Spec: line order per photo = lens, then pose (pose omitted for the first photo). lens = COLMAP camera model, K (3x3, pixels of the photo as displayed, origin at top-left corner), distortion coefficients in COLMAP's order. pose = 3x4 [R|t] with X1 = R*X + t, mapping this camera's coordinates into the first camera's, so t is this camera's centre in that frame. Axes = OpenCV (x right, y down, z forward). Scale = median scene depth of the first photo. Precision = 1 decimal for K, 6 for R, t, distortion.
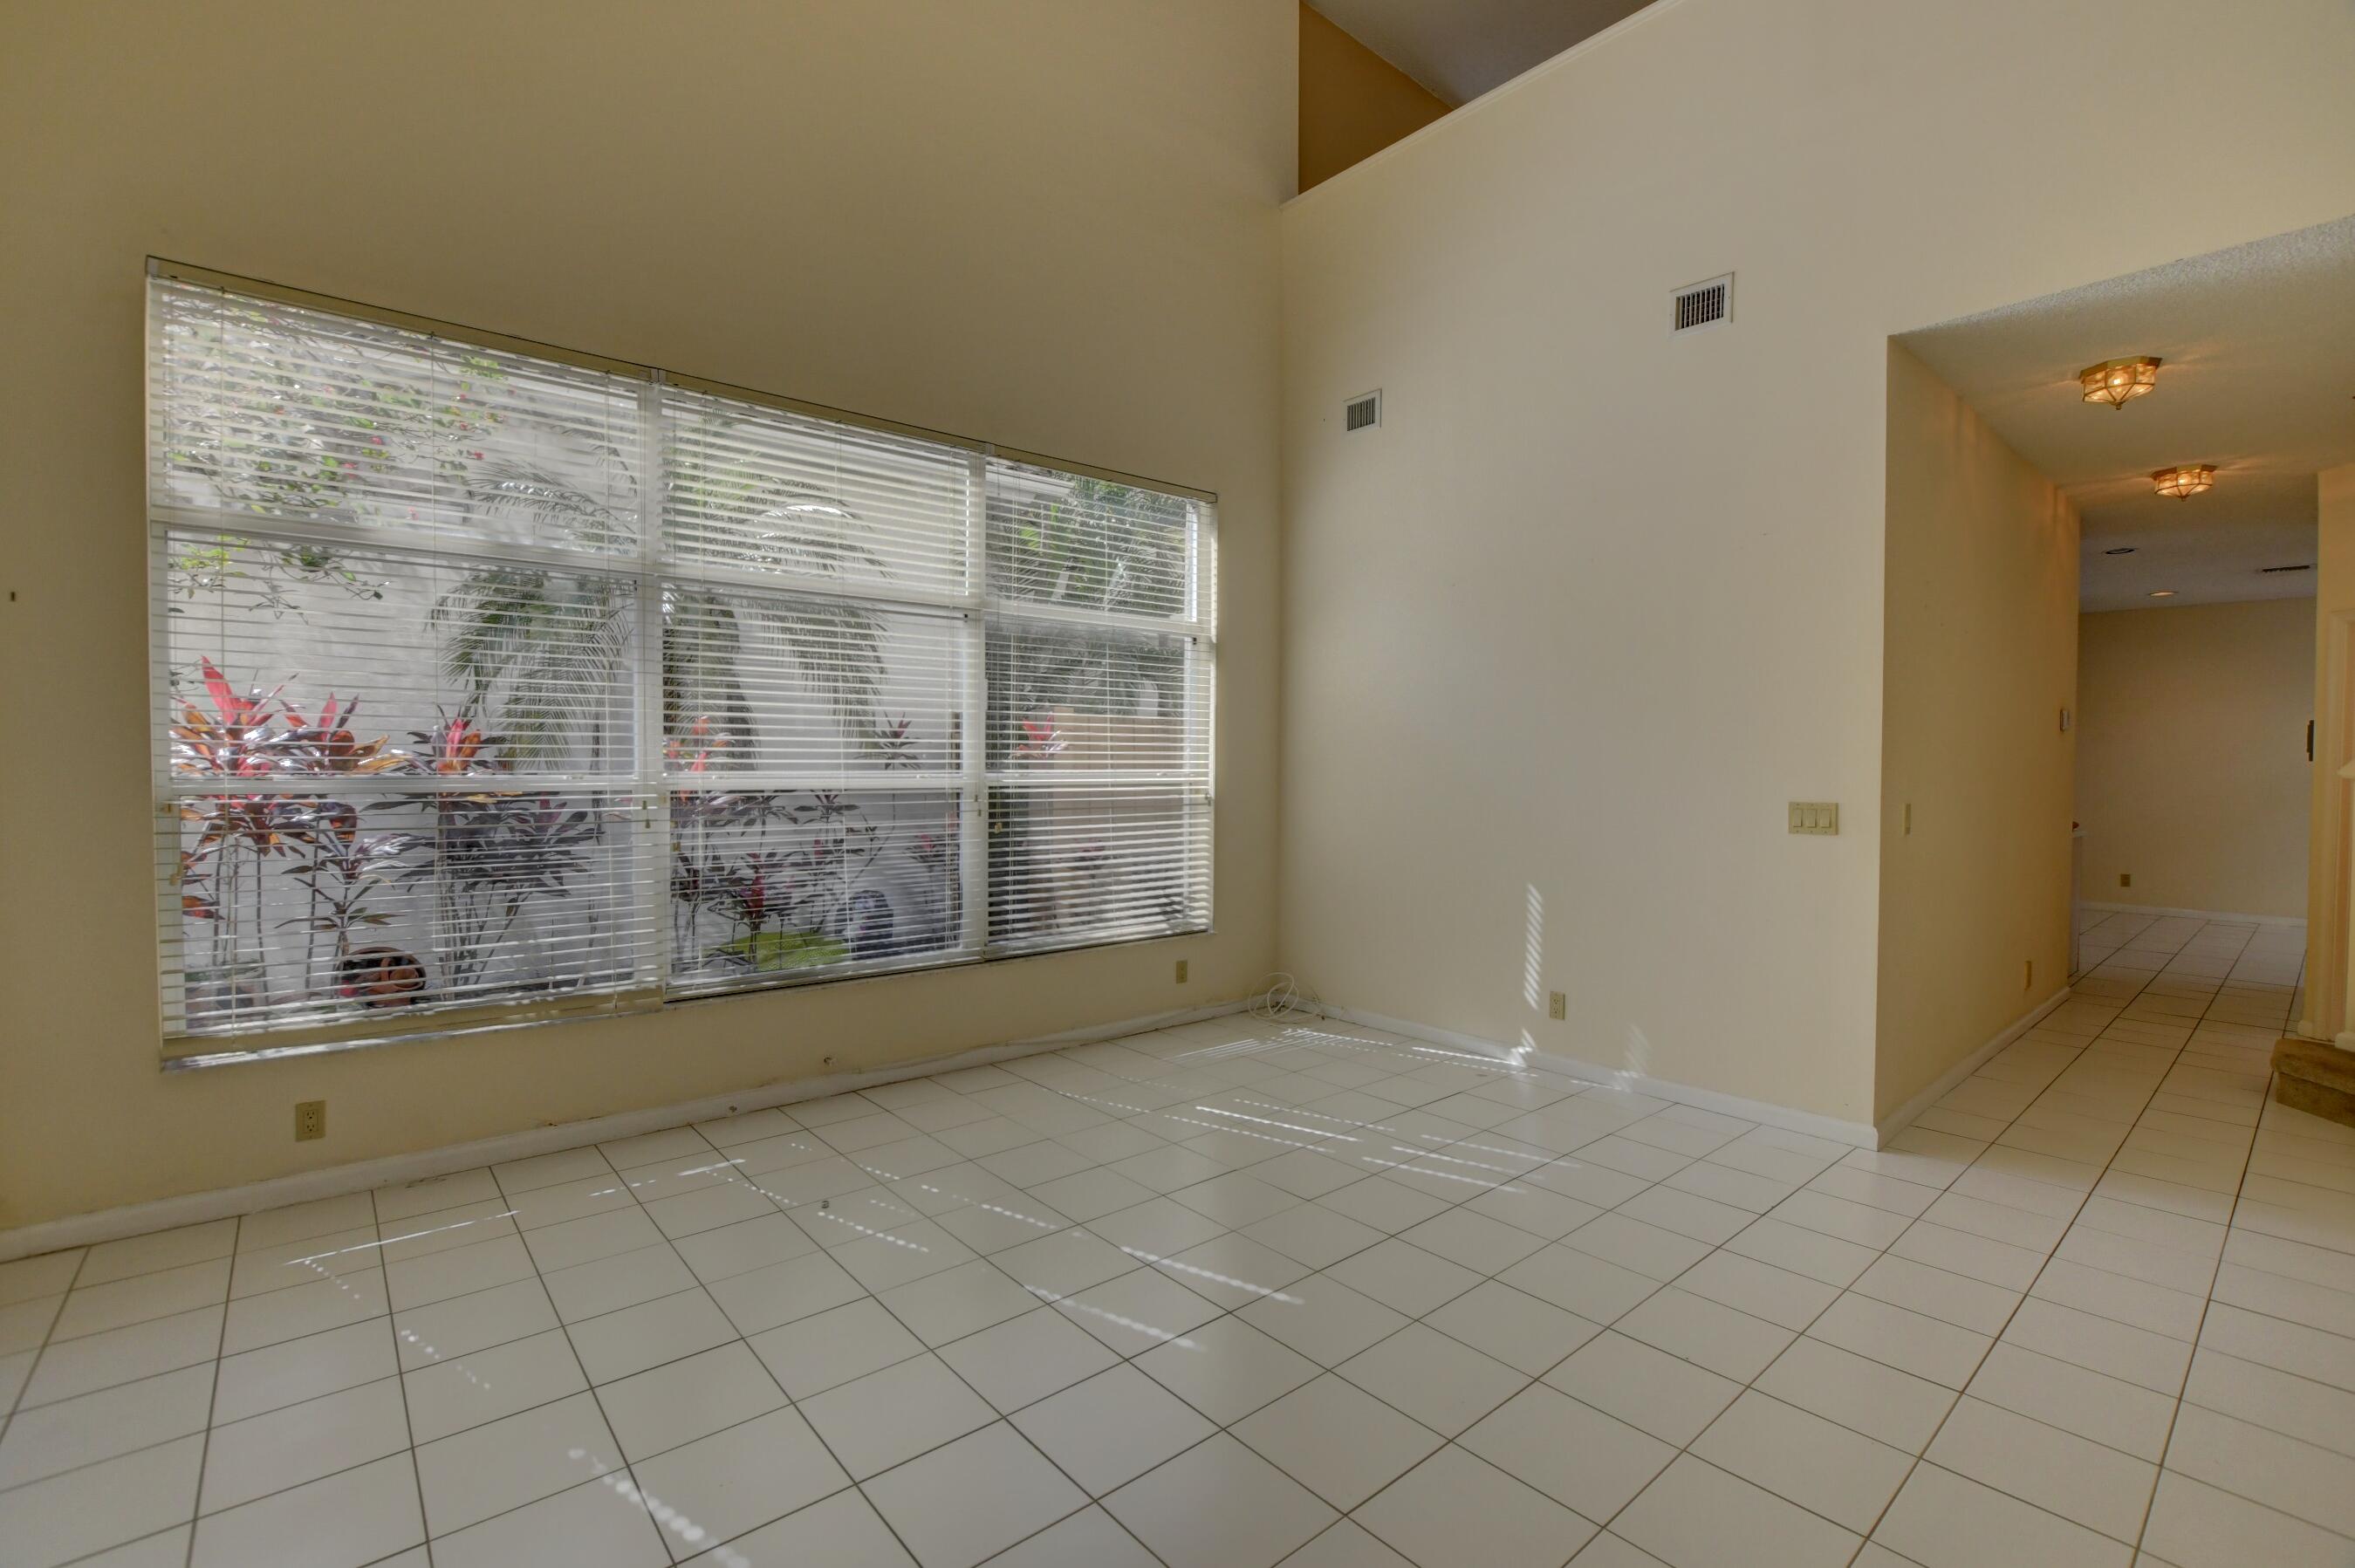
lens RADIAL K [[1023.7, 0, 1162.6], [0, 1023.7, 783.1], [0, 0, 1]] dist [-0.002265, -0.000278]
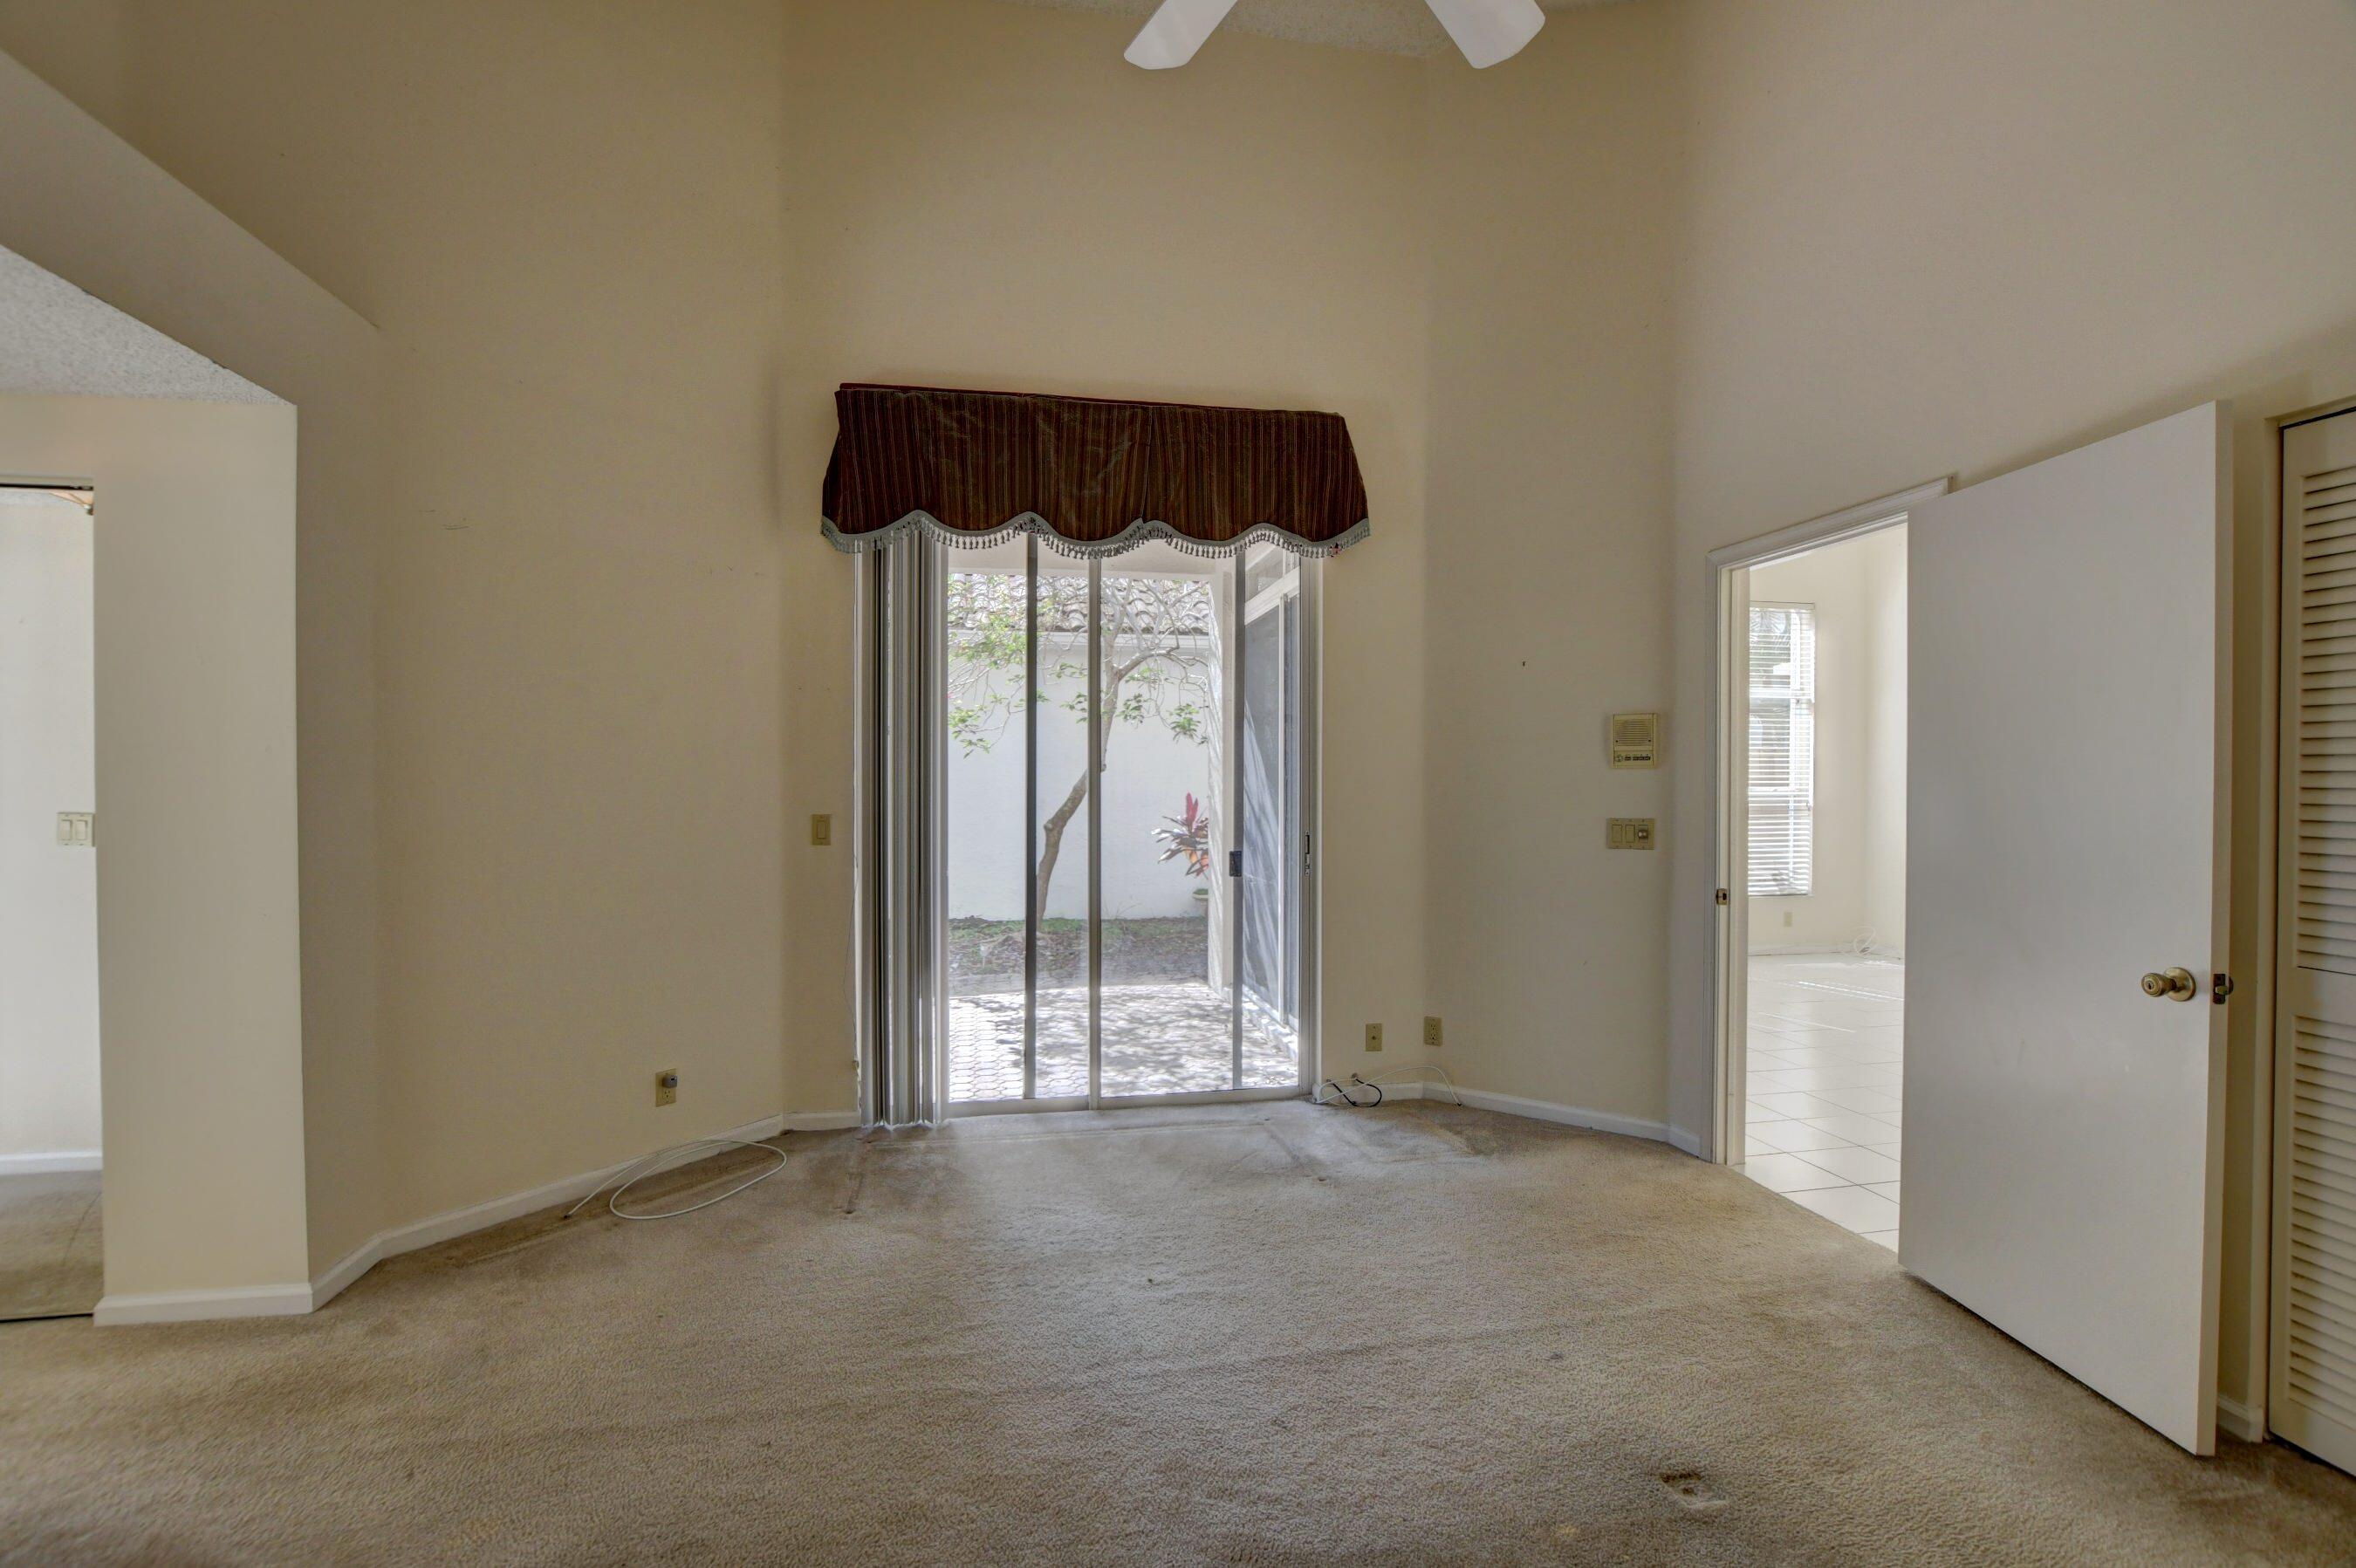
lens RADIAL K [[1049.6, 0, 1186.9], [0, 1049.6, 789.2], [0, 0, 1]] dist [-0.005218, -0.000326]
pose [[0.882219, 0.001180, -0.470837, -0.036229], [-0.005269, 0.999959, -0.007368, 0.006051], [0.470809, 0.008981, 0.882189, -0.790317]]
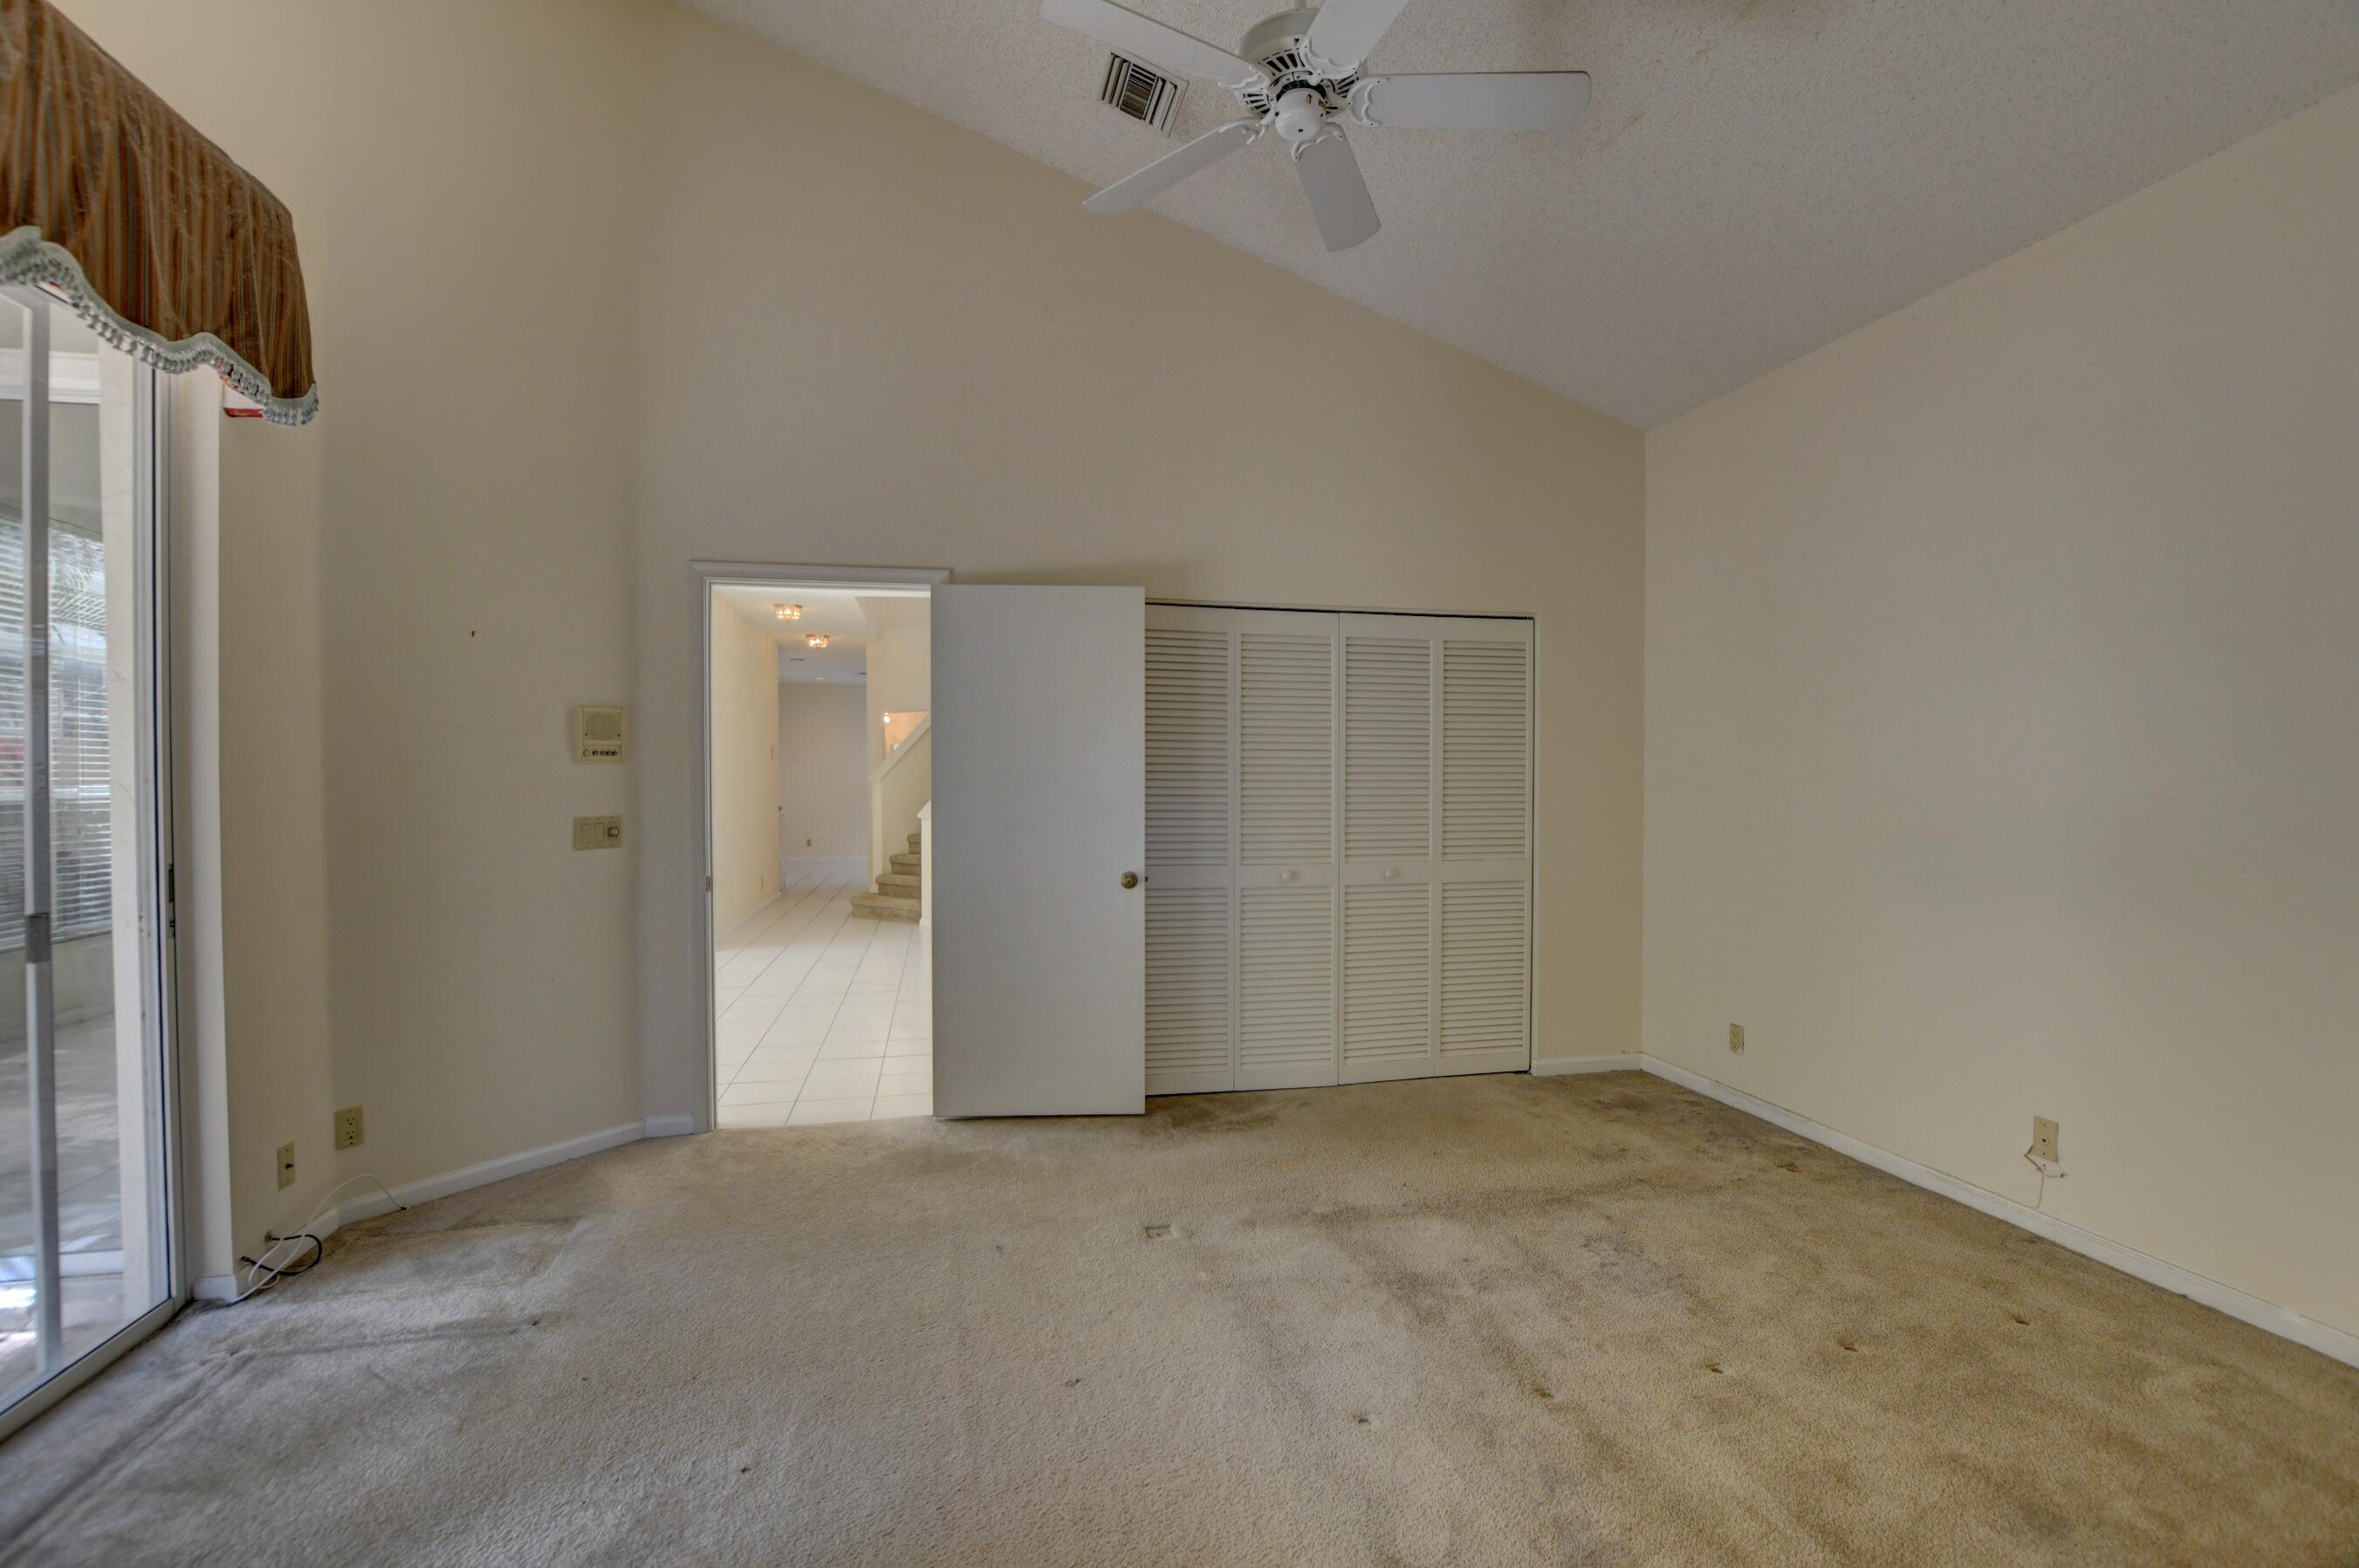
lens RADIAL K [[1025.3, 0, 1164.6], [0, 1025.3, 783.1], [0, 0, 1]] dist [-0.002265, -0.000278]
pose [[0.473628, -0.010829, 0.880659, -0.542215], [0.016019, 0.999865, 0.003680, 0.000634], [-0.880580, 0.012364, 0.473737, -0.647538]]
